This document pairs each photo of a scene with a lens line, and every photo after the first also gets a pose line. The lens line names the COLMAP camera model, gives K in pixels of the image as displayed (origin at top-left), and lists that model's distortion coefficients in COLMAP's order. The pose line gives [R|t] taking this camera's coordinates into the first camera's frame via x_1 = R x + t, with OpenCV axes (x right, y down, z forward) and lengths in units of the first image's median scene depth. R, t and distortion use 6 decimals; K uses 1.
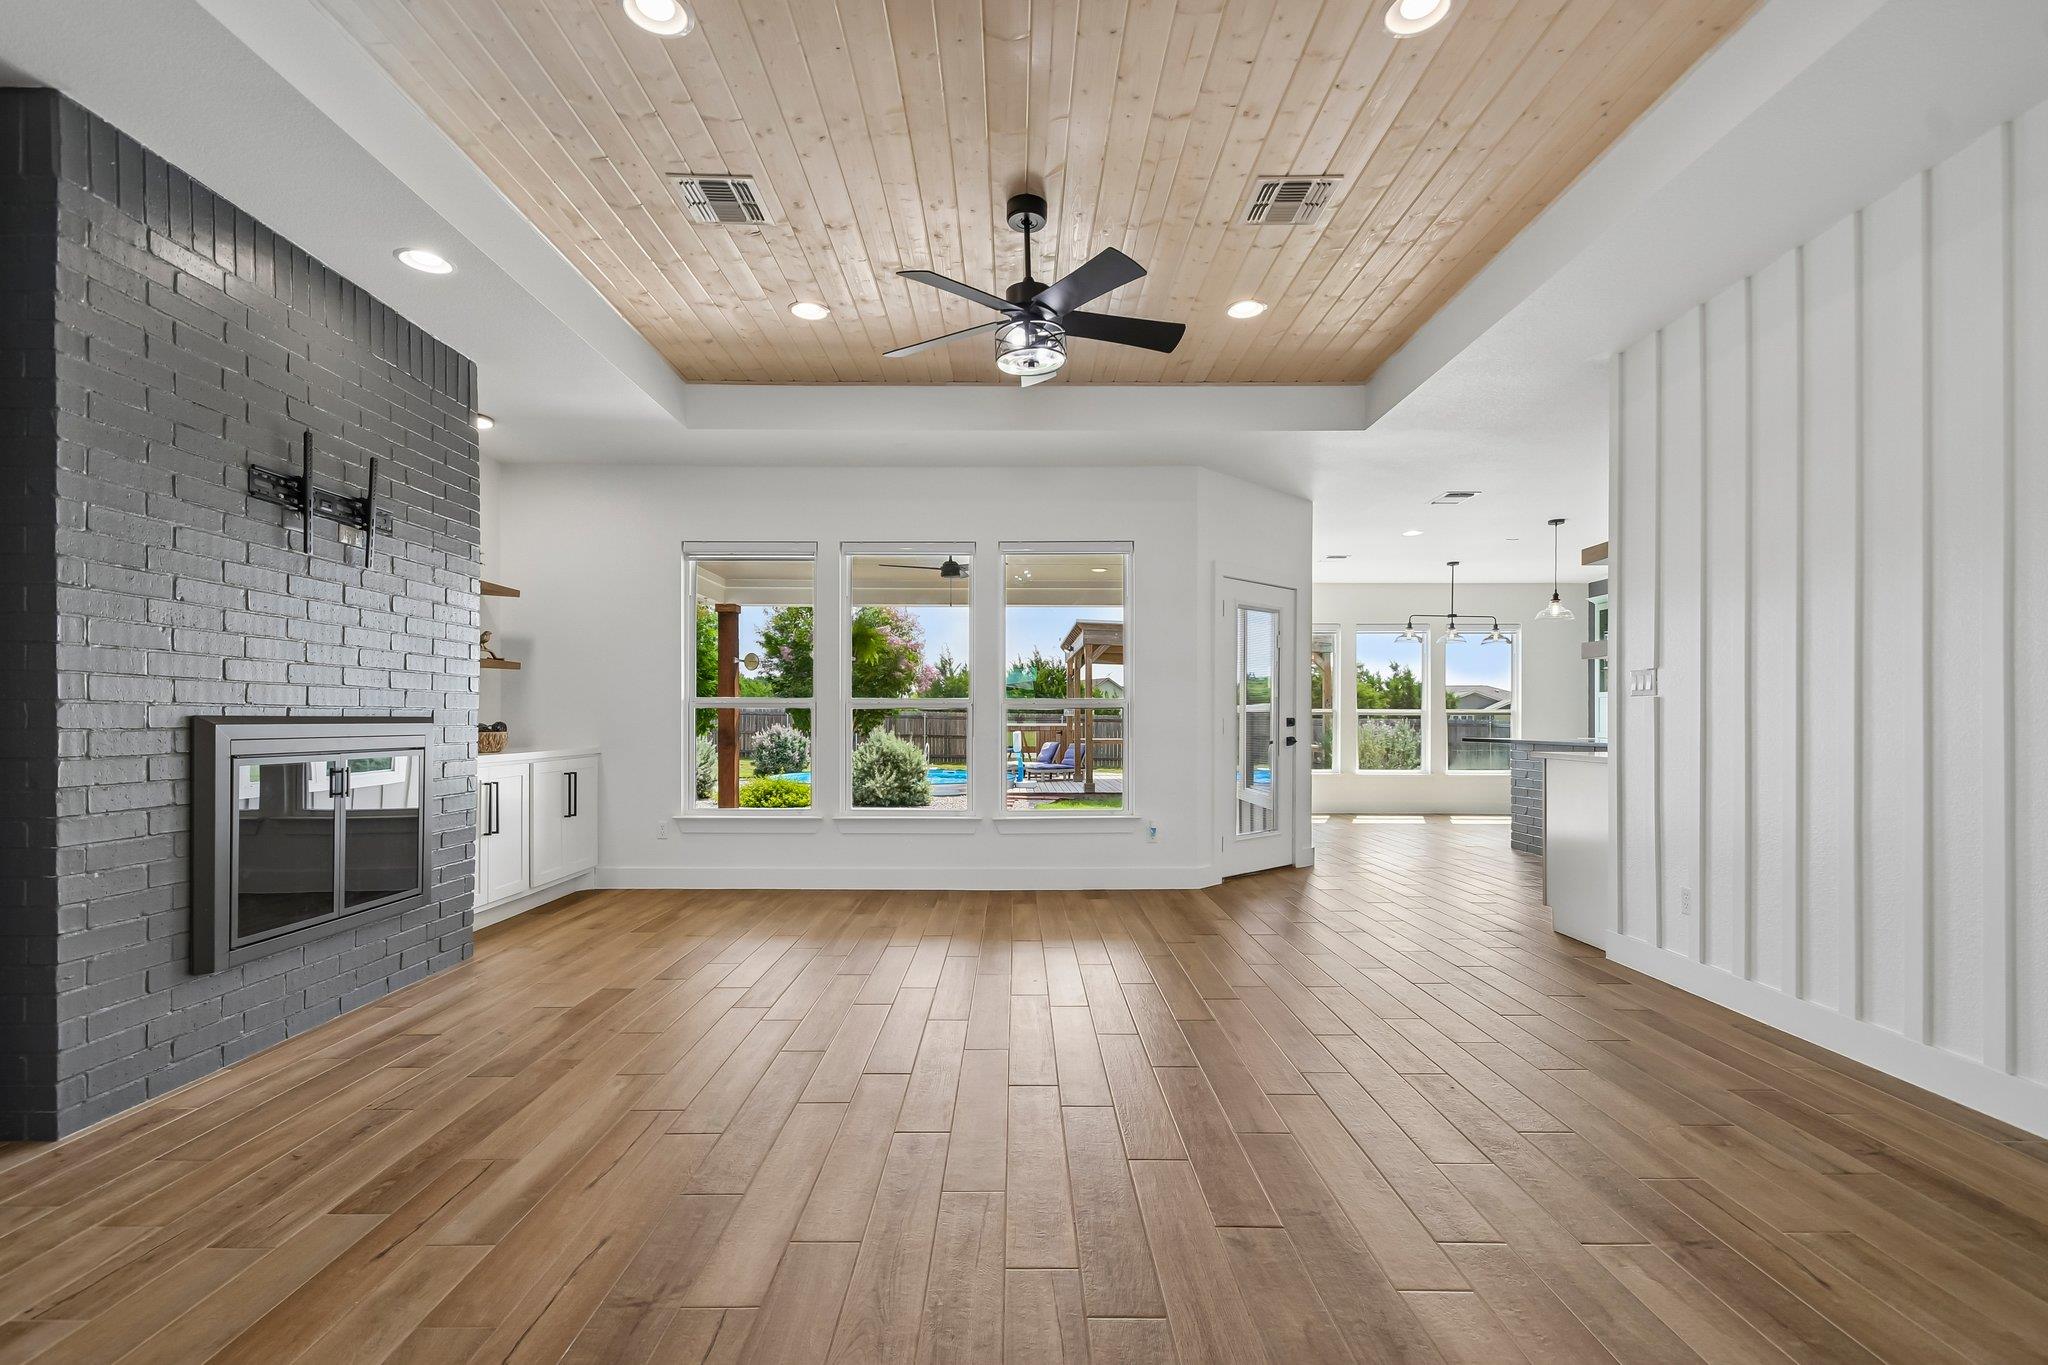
lens RADIAL K [[902.6, 0, 1016.2], [0, 902.6, 717.7], [0, 0, 1]] dist [0.044227, -0.024477]
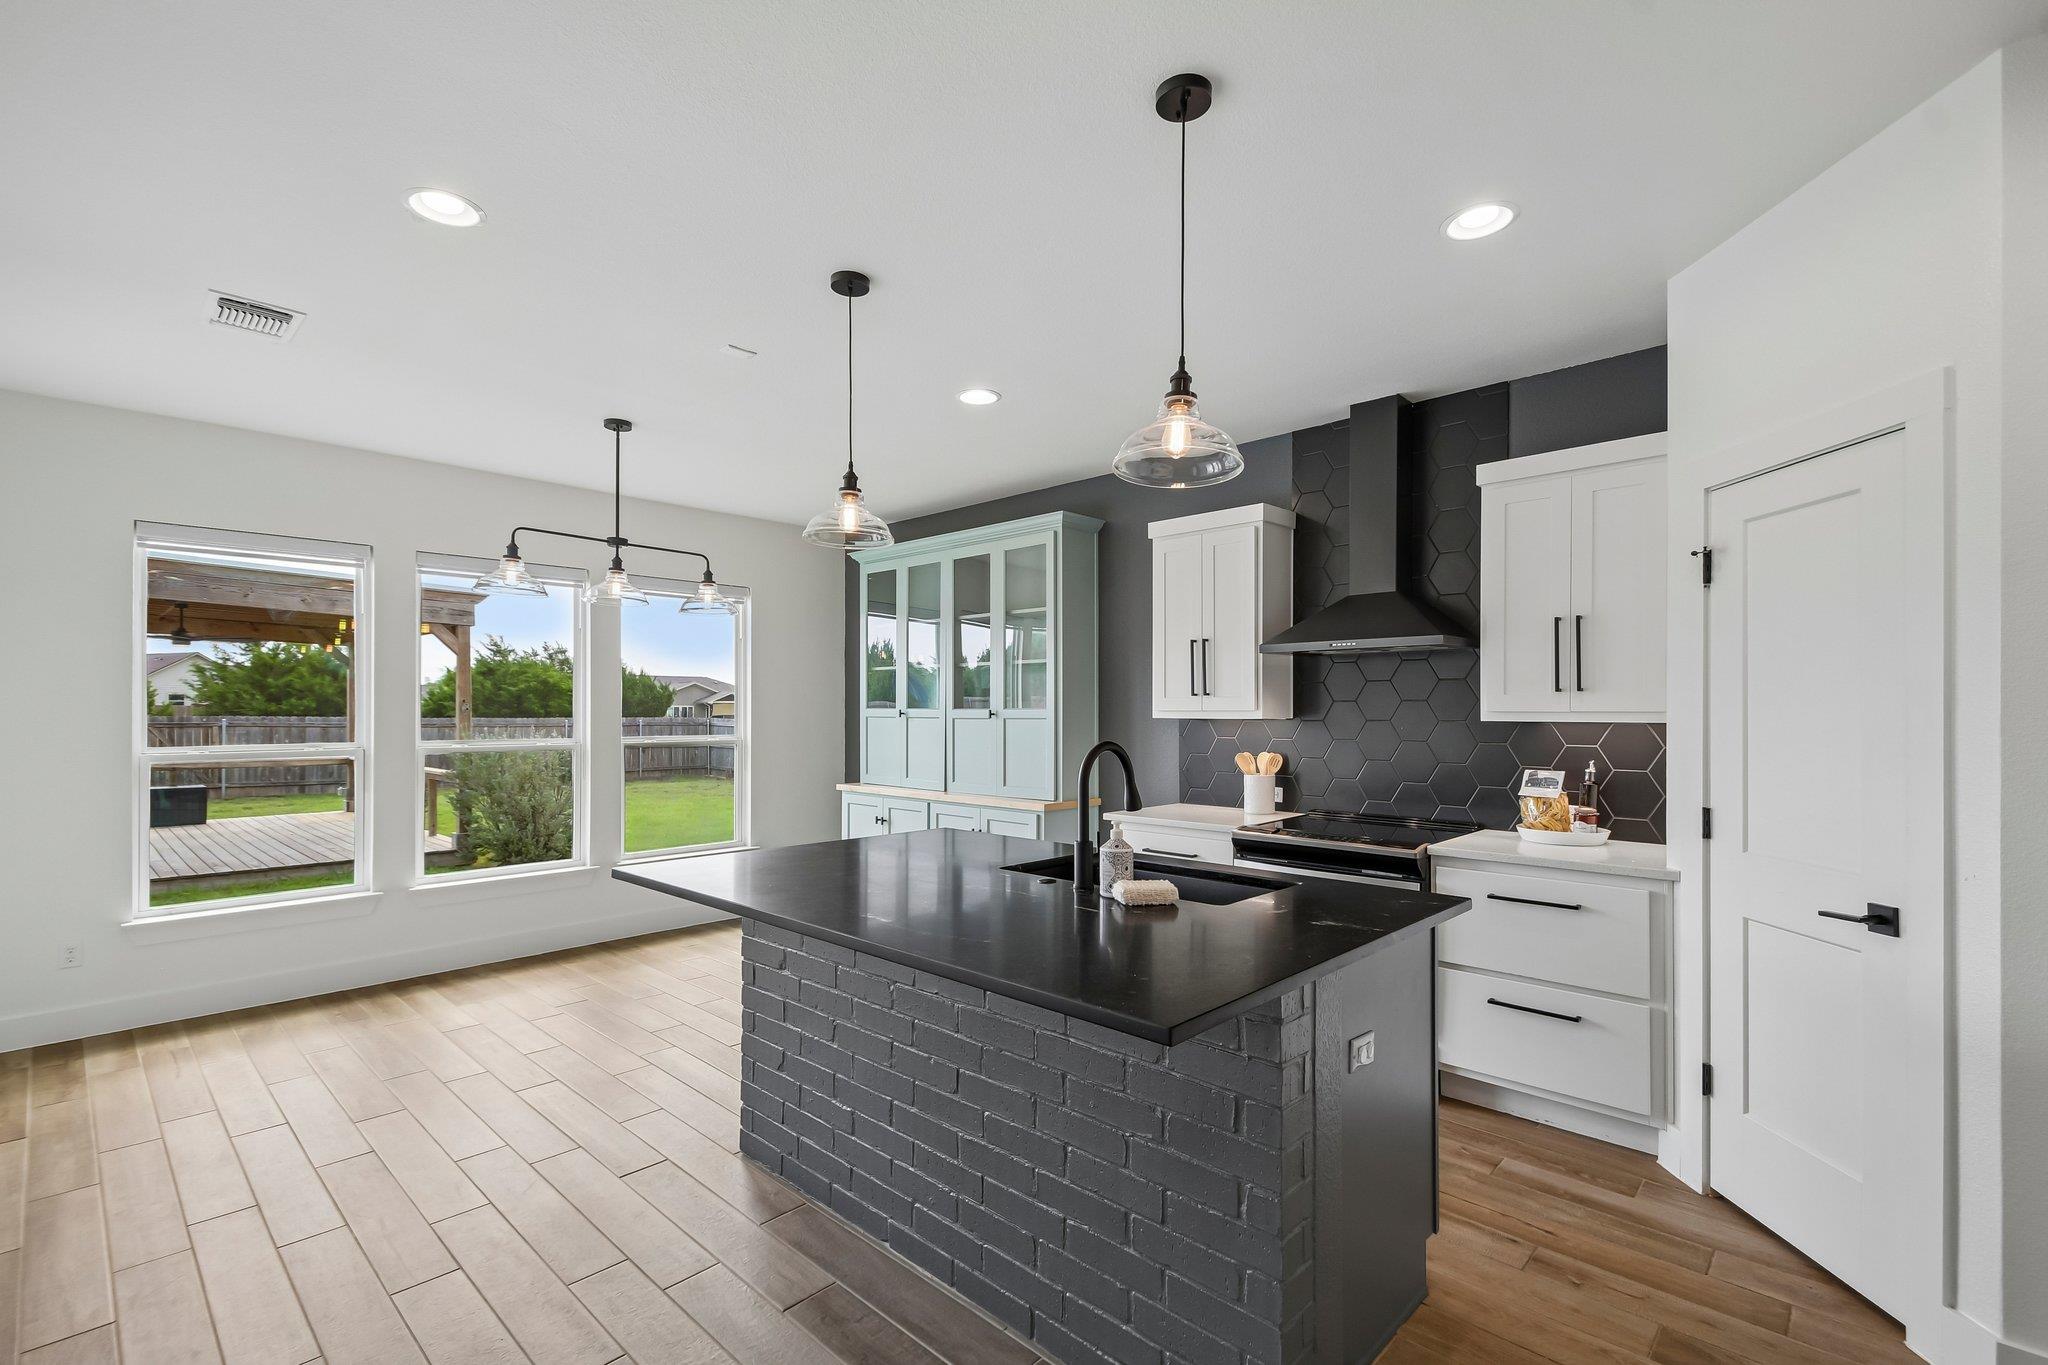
lens RADIAL K [[902.6, 0, 1016.2], [0, 902.6, 717.7], [0, 0, 1]] dist [0.044227, -0.024477]
pose [[0.696447, -0.008385, 0.717559, 0.276060], [-0.000446, 0.999926, 0.012117, -0.029272], [-0.717608, -0.008759, 0.696392, 0.514999]]
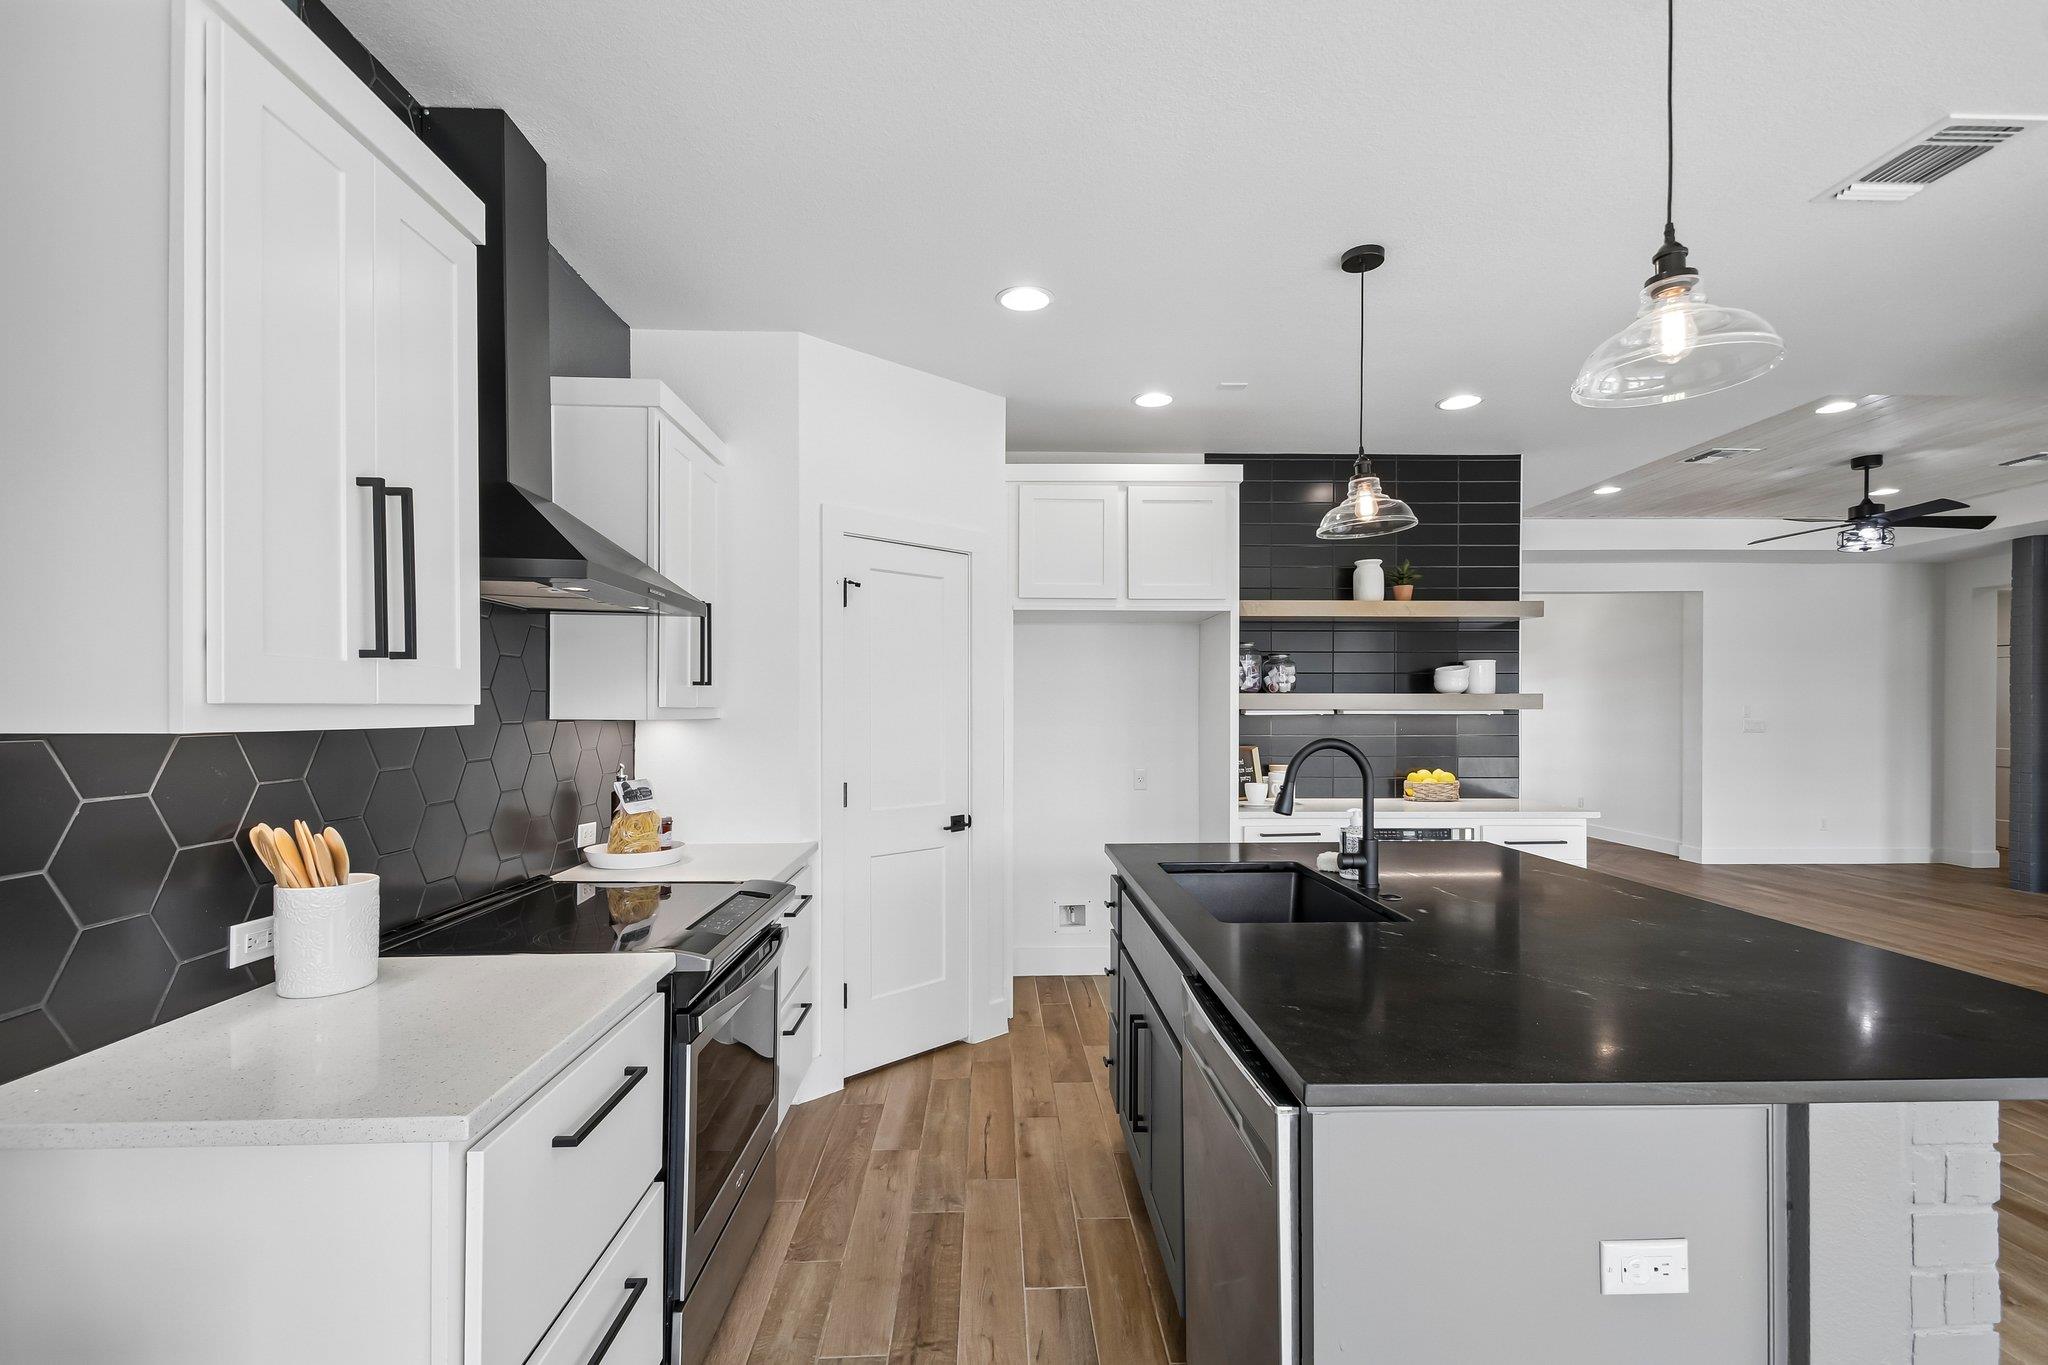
lens RADIAL K [[902.6, 0, 1016.2], [0, 902.6, 717.7], [0, 0, 1]] dist [0.044227, -0.024477]
pose [[-0.999713, -0.002002, -0.023858, 0.542273], [-0.002135, 0.999982, 0.005546, -0.026302], [0.023846, 0.005595, -0.999700, 0.881584]]
